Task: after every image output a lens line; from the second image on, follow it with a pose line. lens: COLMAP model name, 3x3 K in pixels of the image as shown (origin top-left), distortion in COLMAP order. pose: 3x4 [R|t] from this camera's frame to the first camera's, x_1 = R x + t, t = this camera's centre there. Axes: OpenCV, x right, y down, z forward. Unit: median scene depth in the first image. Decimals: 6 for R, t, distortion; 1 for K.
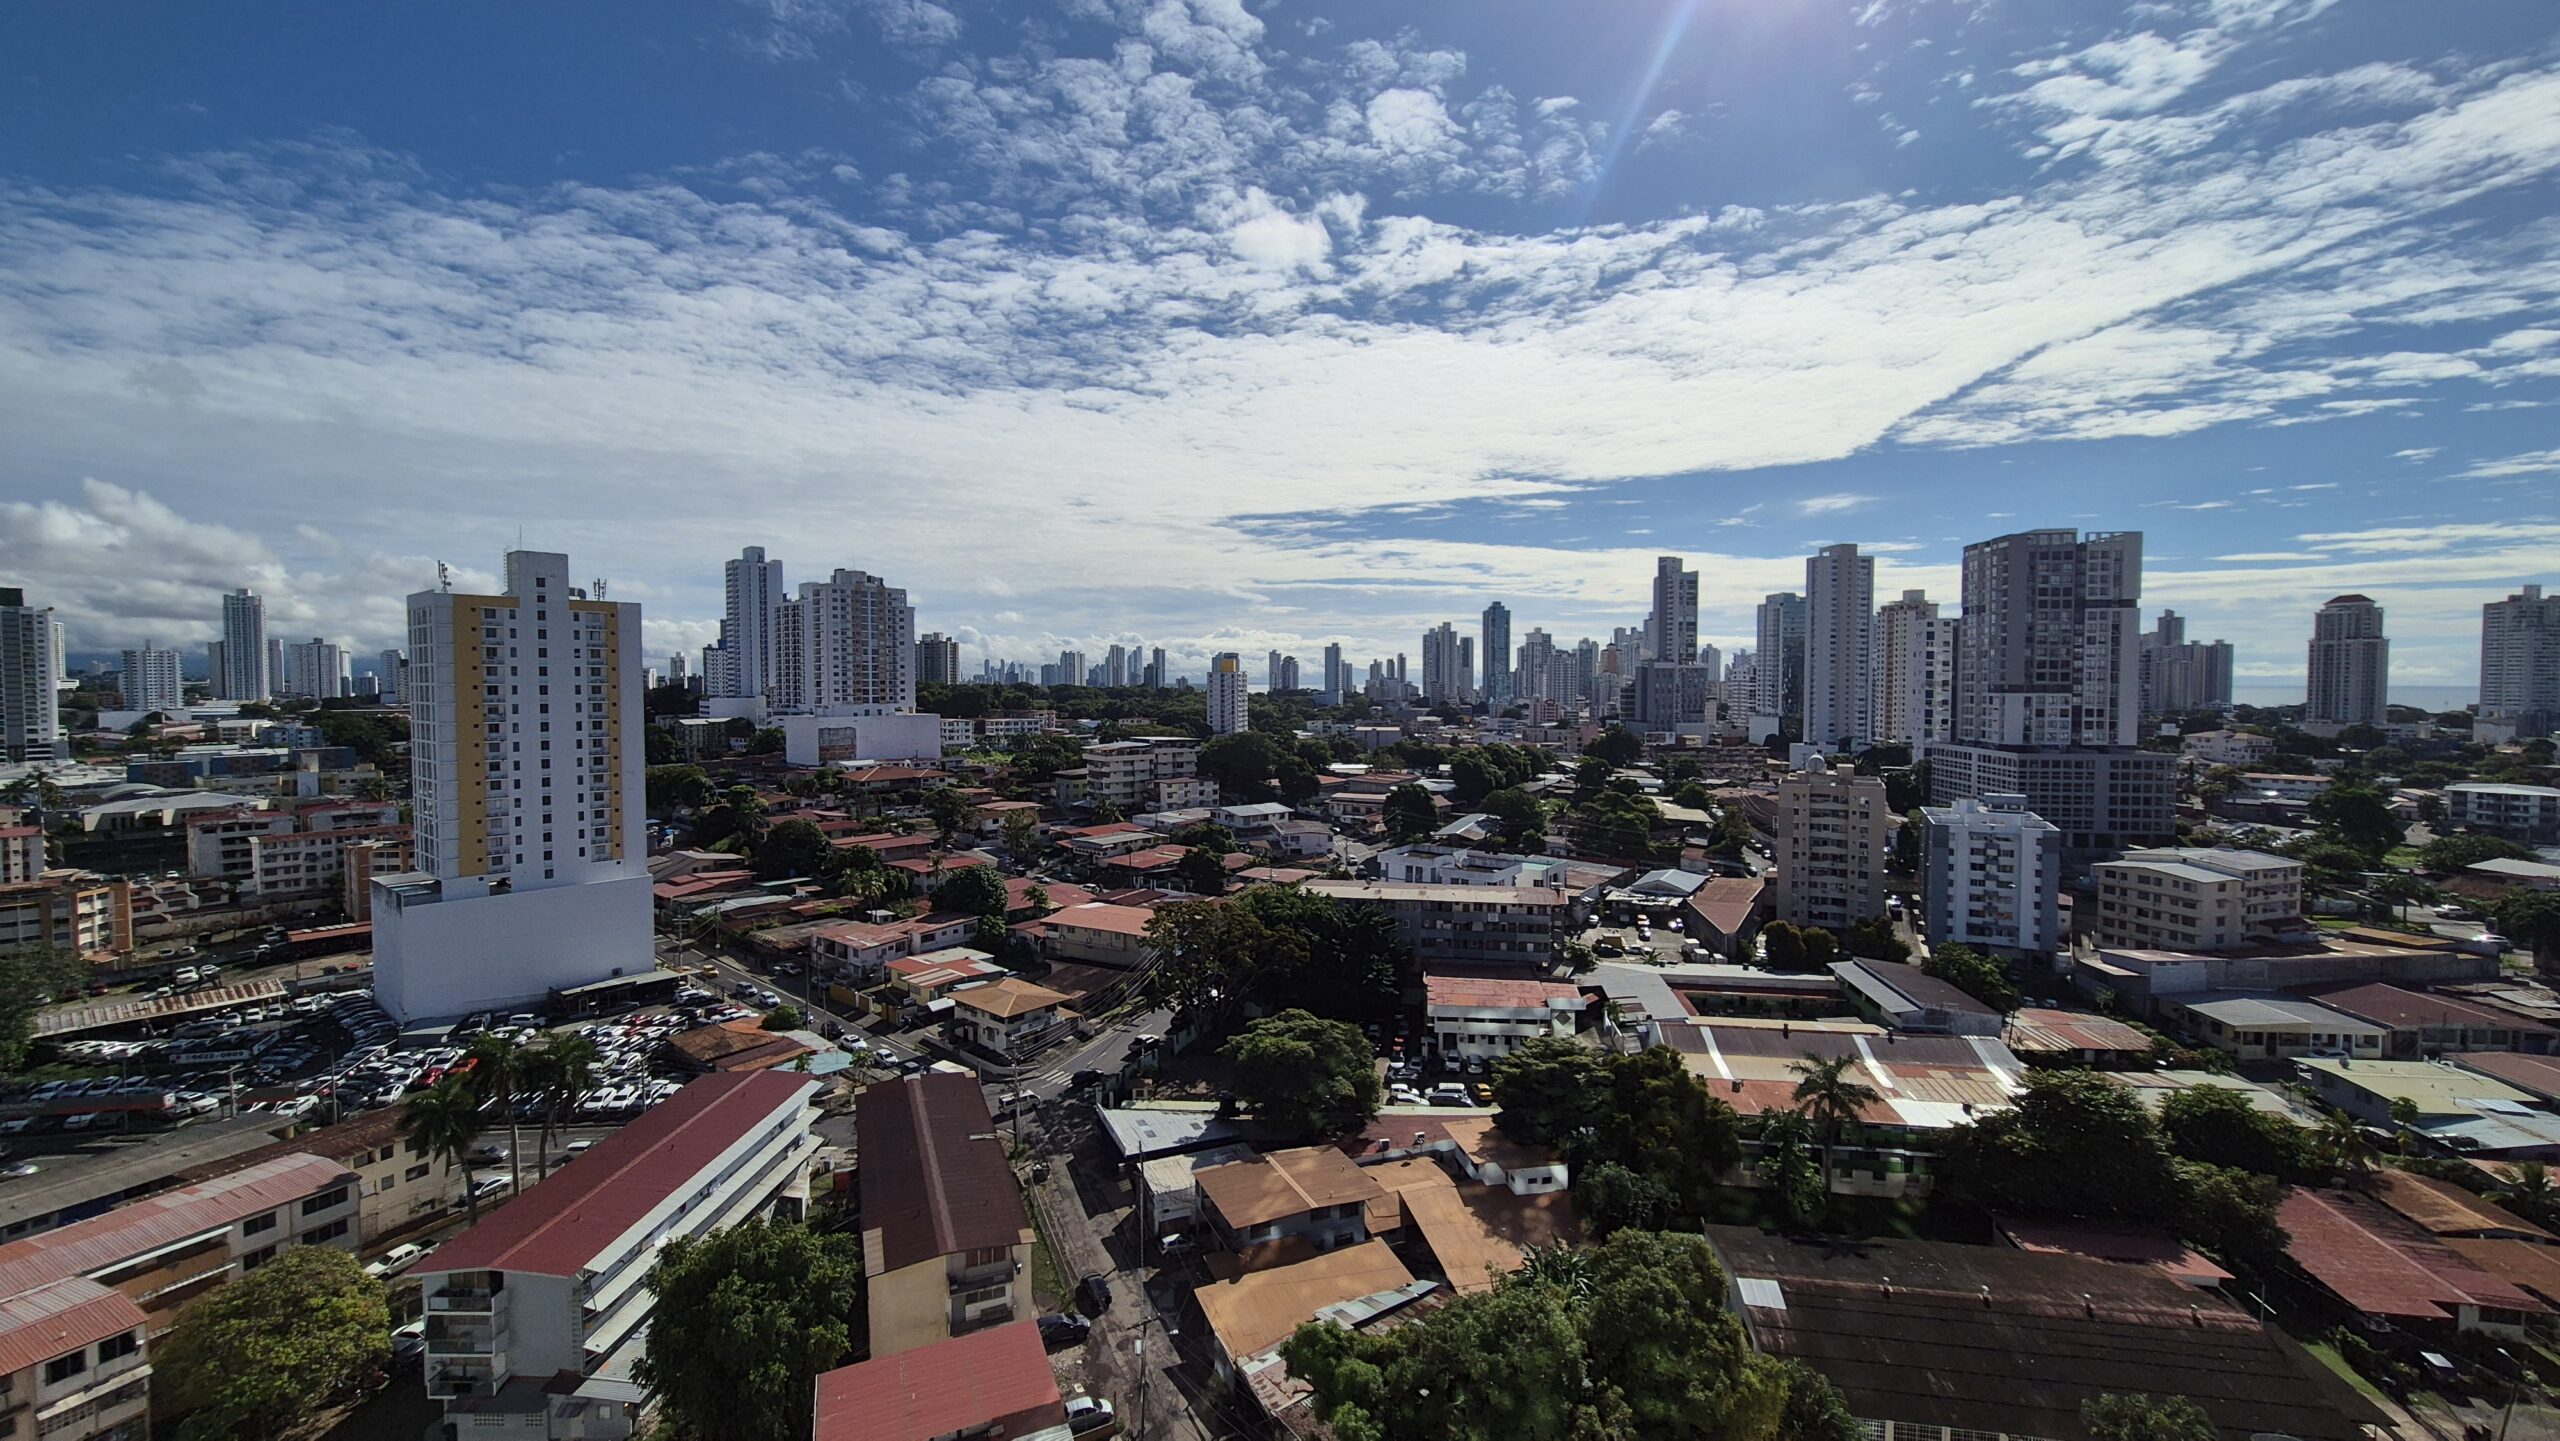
lens RADIAL K [[1047.3, 0, 1284.9], [0, 1047.3, 721.6], [0, 0, 1]] dist [-0.000802, 0.000884]
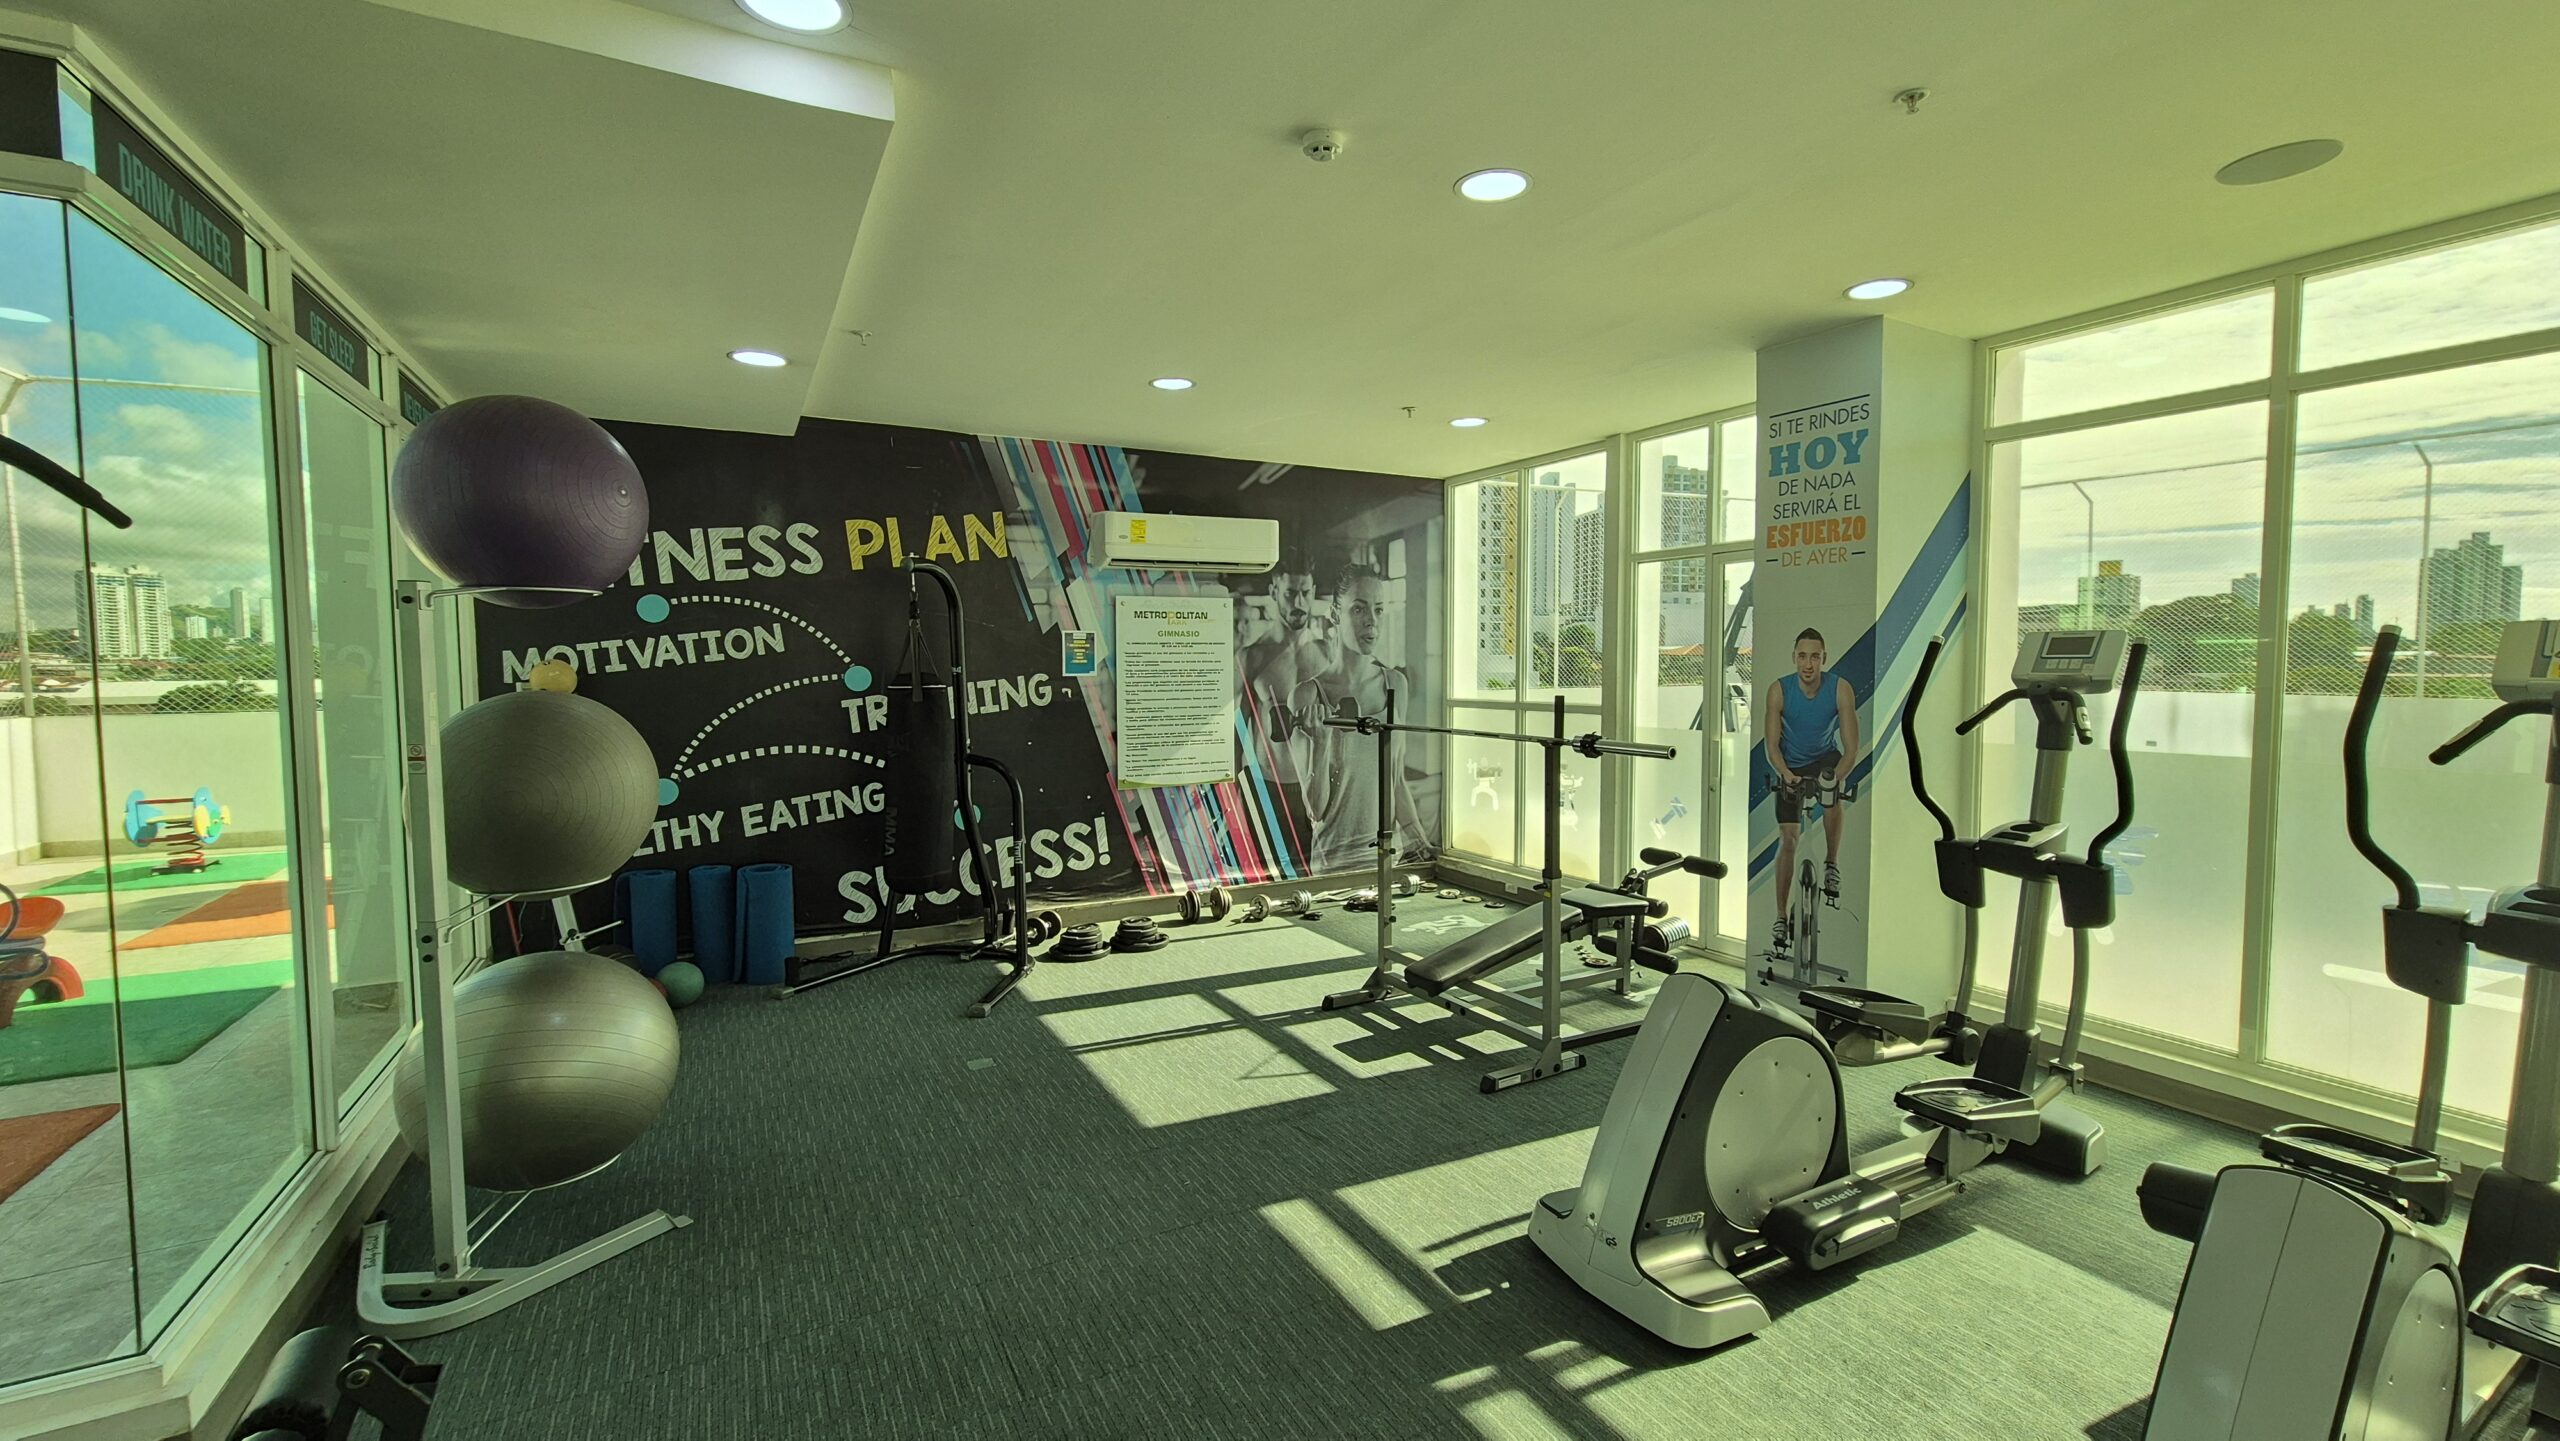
lens RADIAL K [[1047.3, 0, 1284.6], [0, 1047.3, 711.0], [0, 0, 1]] dist [-0.000802, 0.000884]
pose [[0.776353, 0.030780, -0.629546, -0.149577], [-0.018069, 0.999483, 0.026584, 0.165648], [0.630039, -0.009263, 0.776508, 0.038705]]
